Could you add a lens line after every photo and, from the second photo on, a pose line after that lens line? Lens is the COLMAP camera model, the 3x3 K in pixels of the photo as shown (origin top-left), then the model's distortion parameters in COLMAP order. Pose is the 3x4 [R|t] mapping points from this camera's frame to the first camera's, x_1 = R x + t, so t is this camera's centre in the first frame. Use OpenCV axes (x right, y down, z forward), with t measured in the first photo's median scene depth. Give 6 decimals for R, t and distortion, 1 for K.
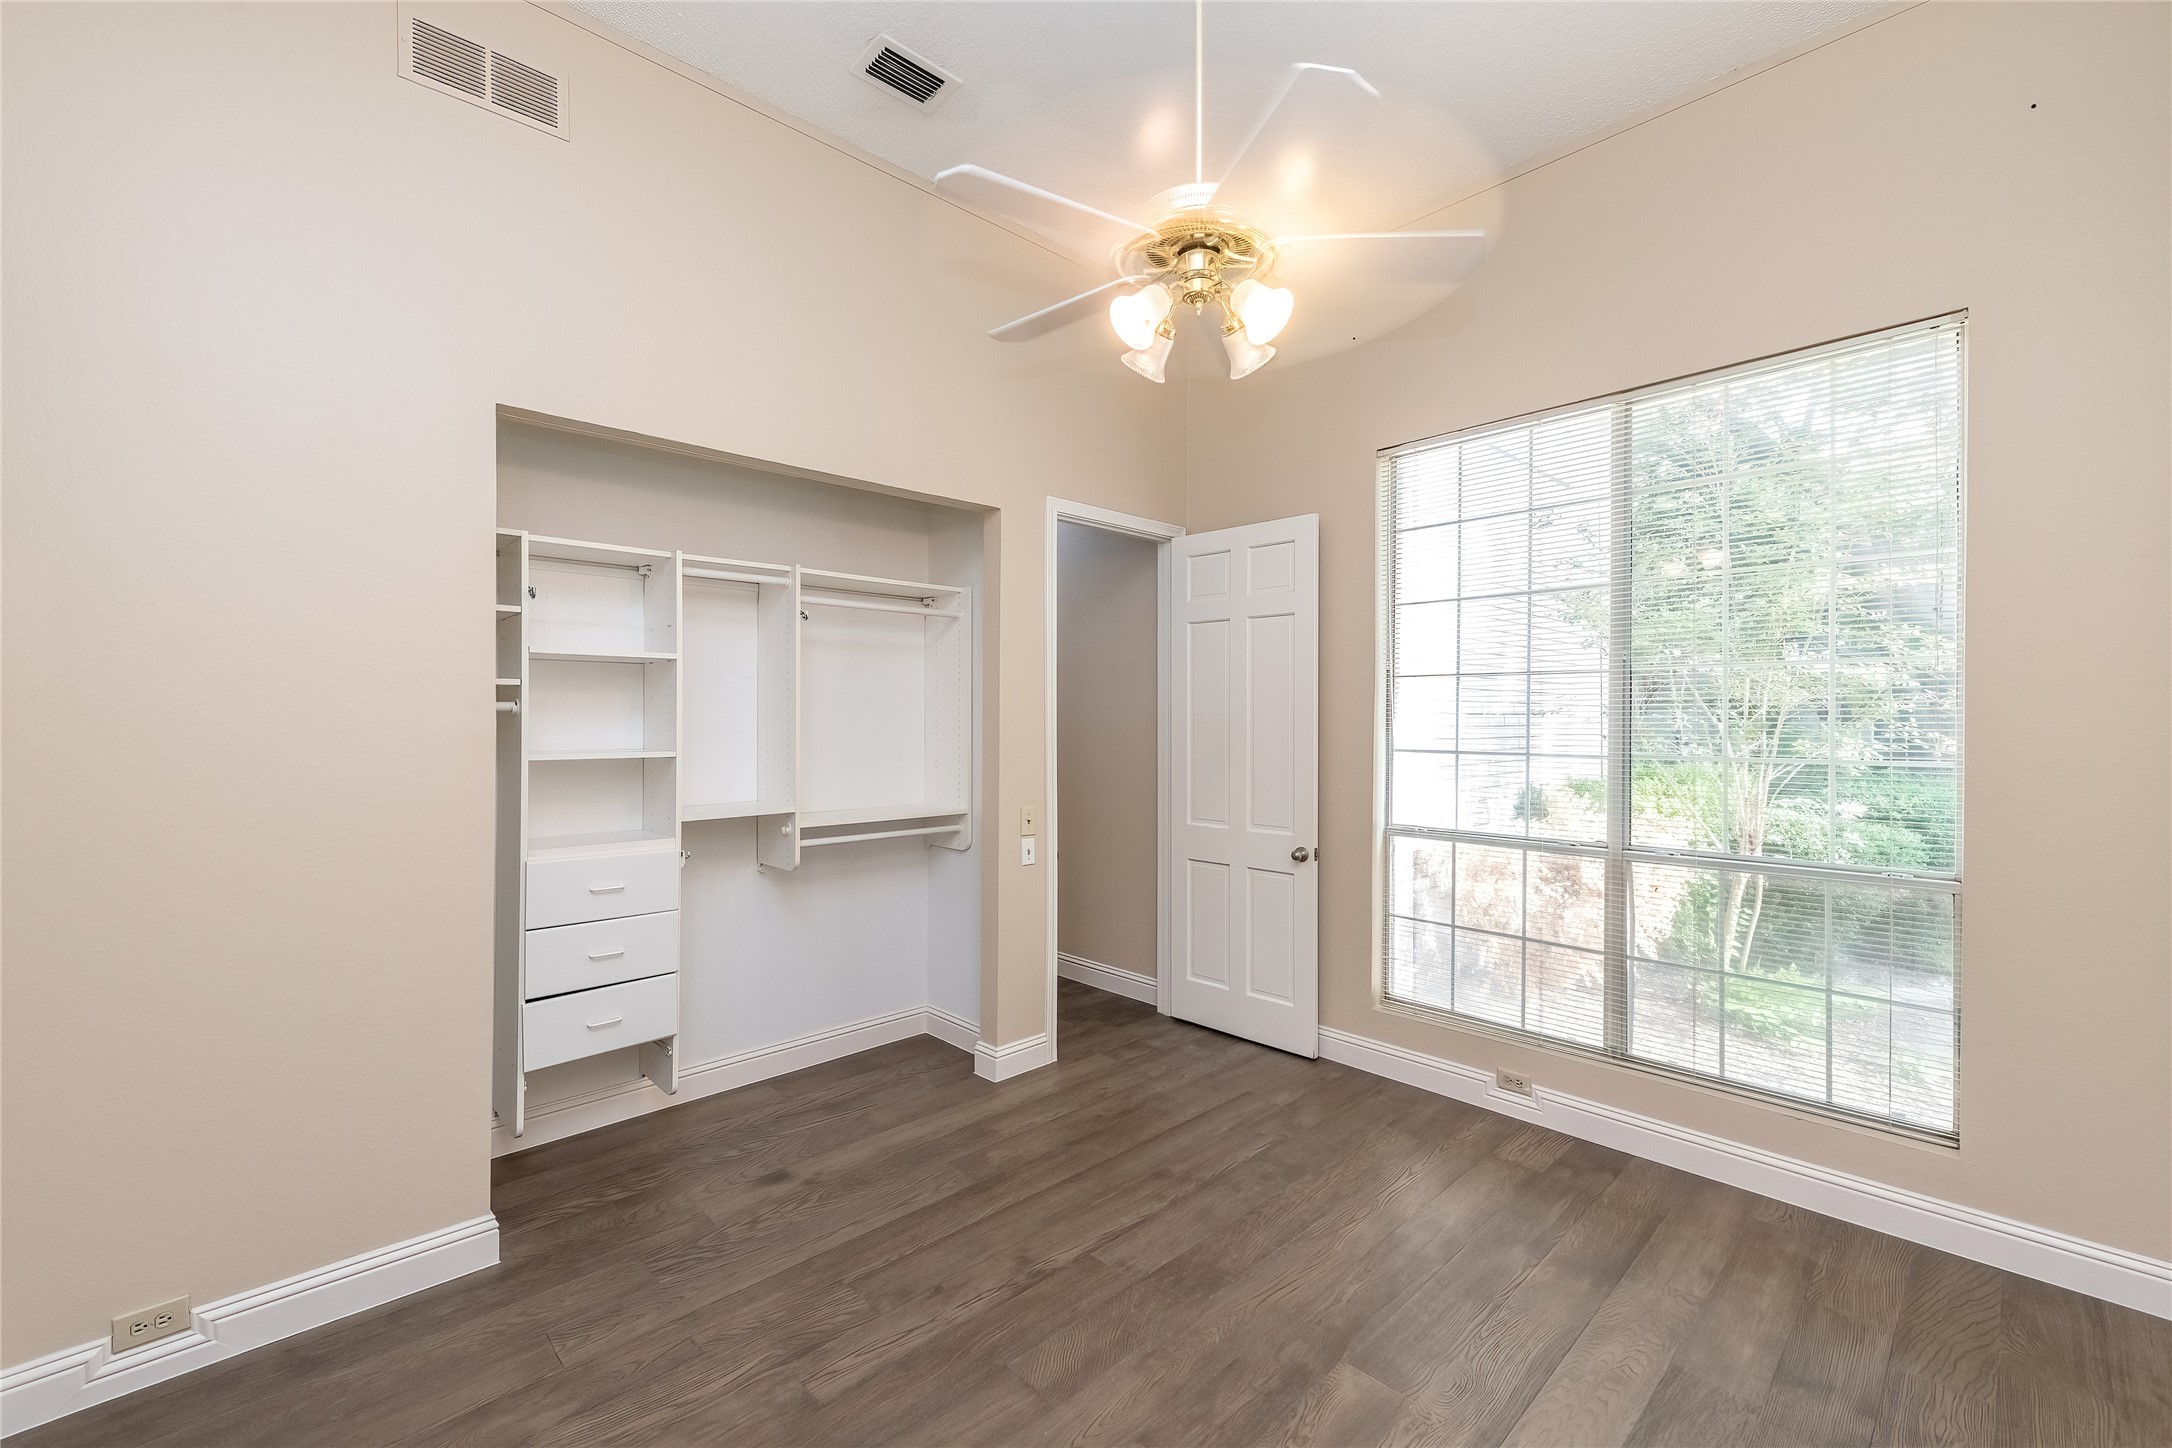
lens RADIAL K [[892.7, 0, 1093.2], [0, 892.7, 722.2], [0, 0, 1]] dist [0.009527, -0.000635]
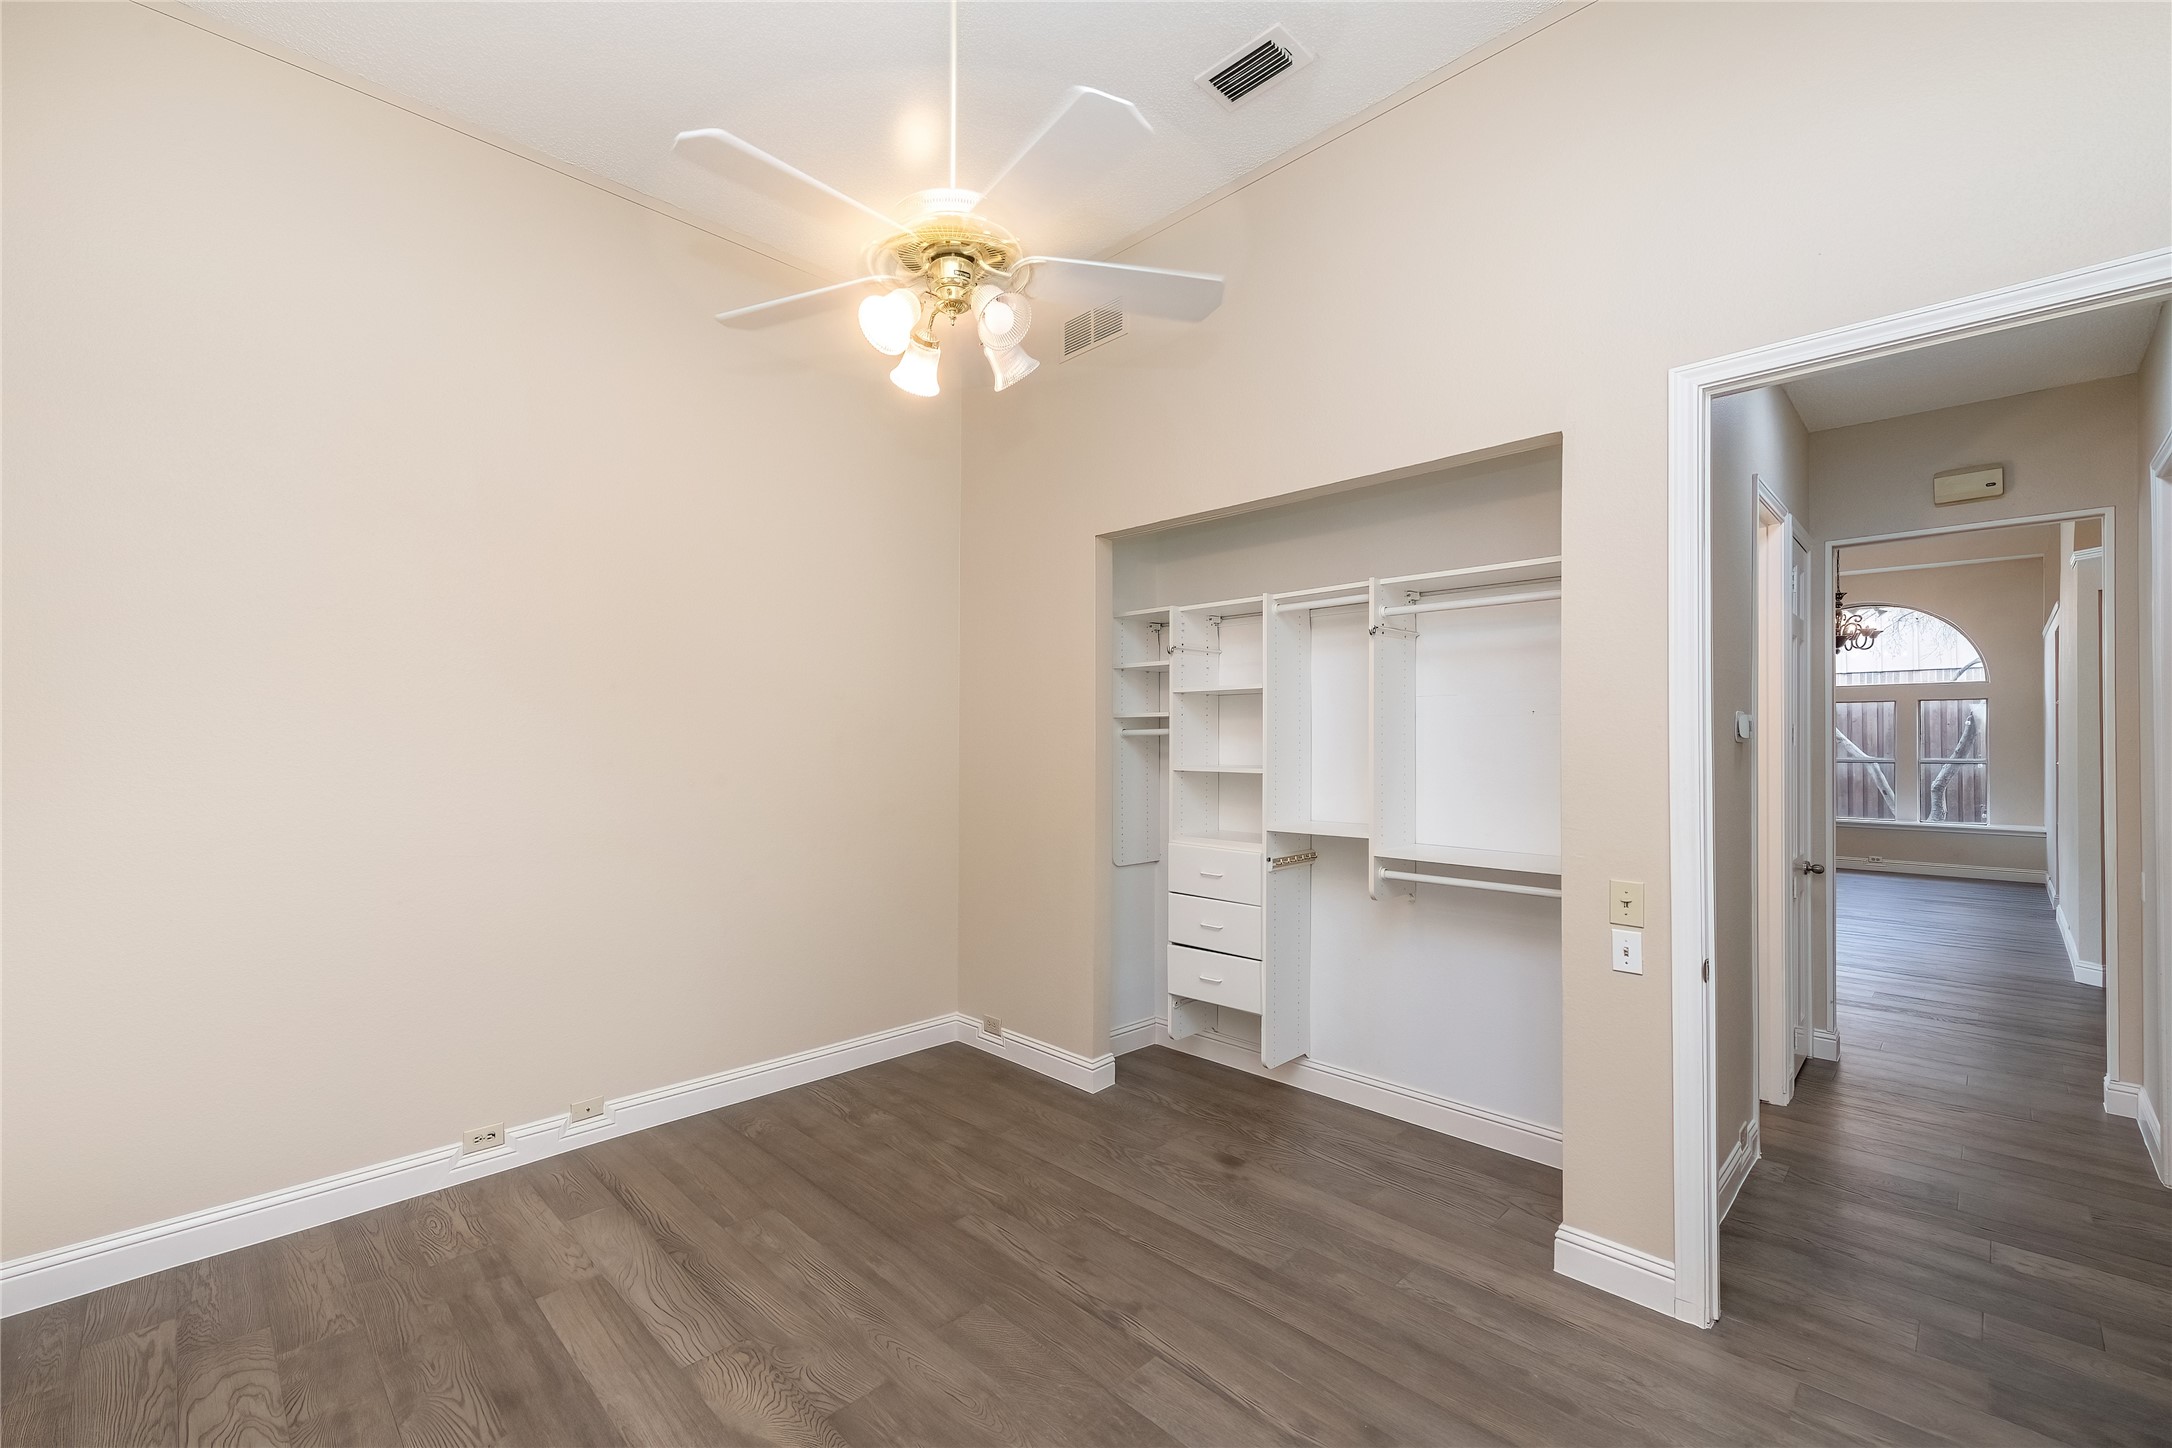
lens RADIAL K [[894.6, 0, 988.3], [0, 894.6, 739.0], [0, 0, 1]] dist [0.003065, 0.000204]
pose [[-0.032386, -0.000344, -0.999475, 0.748794], [-0.003012, 0.999995, -0.000246, -0.004792], [0.999471, 0.003003, -0.032386, 0.740408]]
